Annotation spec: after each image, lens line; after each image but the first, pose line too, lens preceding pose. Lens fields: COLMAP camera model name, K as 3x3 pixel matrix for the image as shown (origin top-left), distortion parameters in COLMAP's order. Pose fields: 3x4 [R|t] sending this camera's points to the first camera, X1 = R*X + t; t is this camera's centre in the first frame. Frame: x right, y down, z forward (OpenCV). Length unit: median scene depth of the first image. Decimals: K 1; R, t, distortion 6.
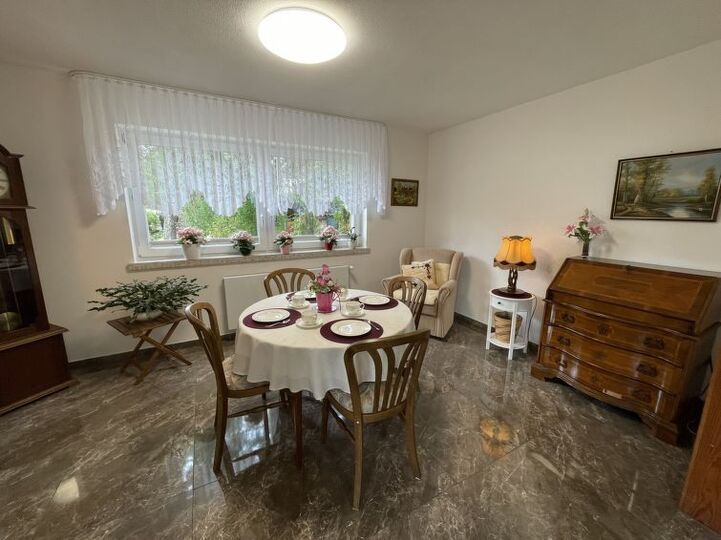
lens RADIAL K [[289.4, 0, 360.5], [0, 289.4, 270.0], [0, 0, 1]] dist [-0.002217, -0.000368]
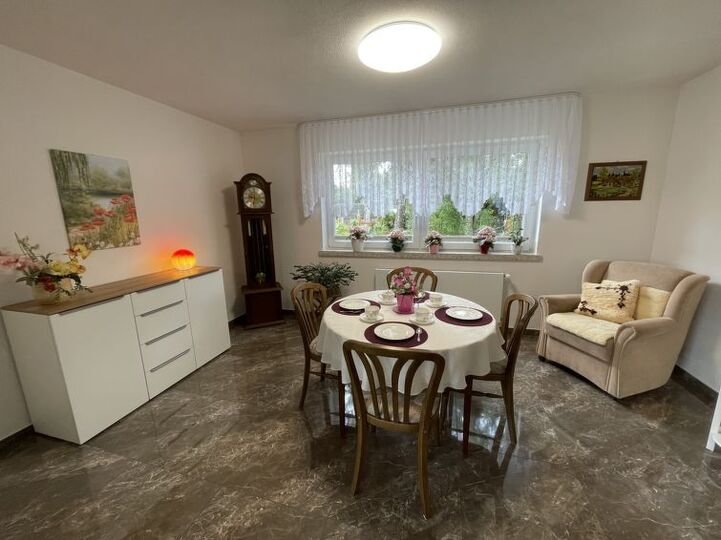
lens RADIAL K [[289.4, 0, 360.5], [0, 289.4, 270.0], [0, 0, 1]] dist [-0.002217, -0.000368]
pose [[0.712394, 0.123033, -0.690911, 0.387117], [-0.116606, 0.991579, 0.056342, -0.036716], [0.692025, 0.040427, 0.720741, 0.133074]]
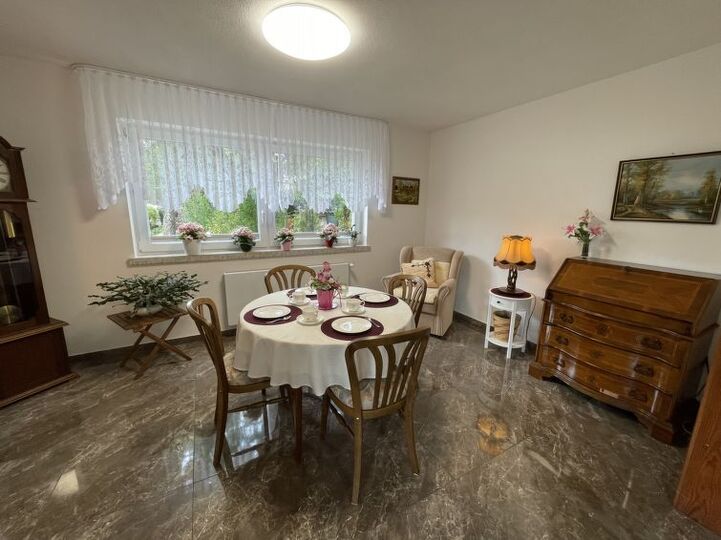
lens RADIAL K [[289.4, 0, 360.5], [0, 289.4, 270.0], [0, 0, 1]] dist [-0.002217, -0.000368]
pose [[0.999918, 0.012318, 0.003391, -0.005535], [-0.012344, 0.999894, 0.007756, 0.000589], [-0.003295, -0.007797, 0.999964, -0.002978]]
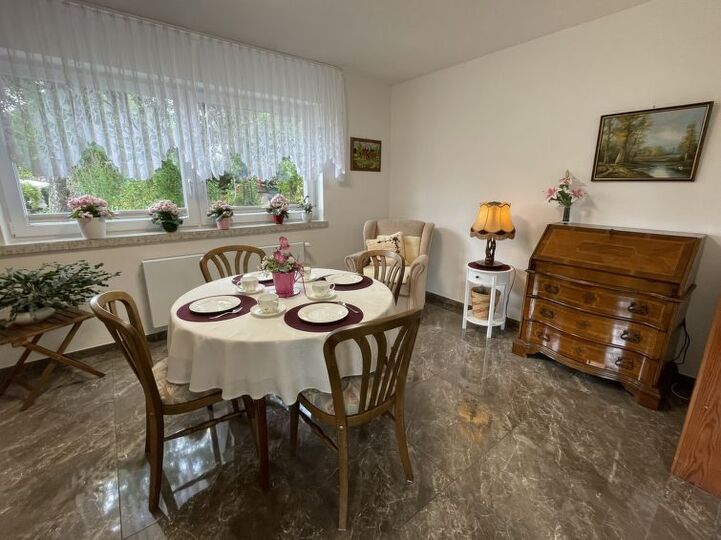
lens RADIAL K [[323.5, 0, 360.5], [0, 323.5, 270.0], [0, 0, 1]] dist [-0.001965, -0.000303]
pose [[0.986429, -0.043169, 0.158411, -0.048130], [0.034013, 0.997615, 0.060059, 0.022376], [-0.160625, -0.053856, 0.985545, 0.075631]]
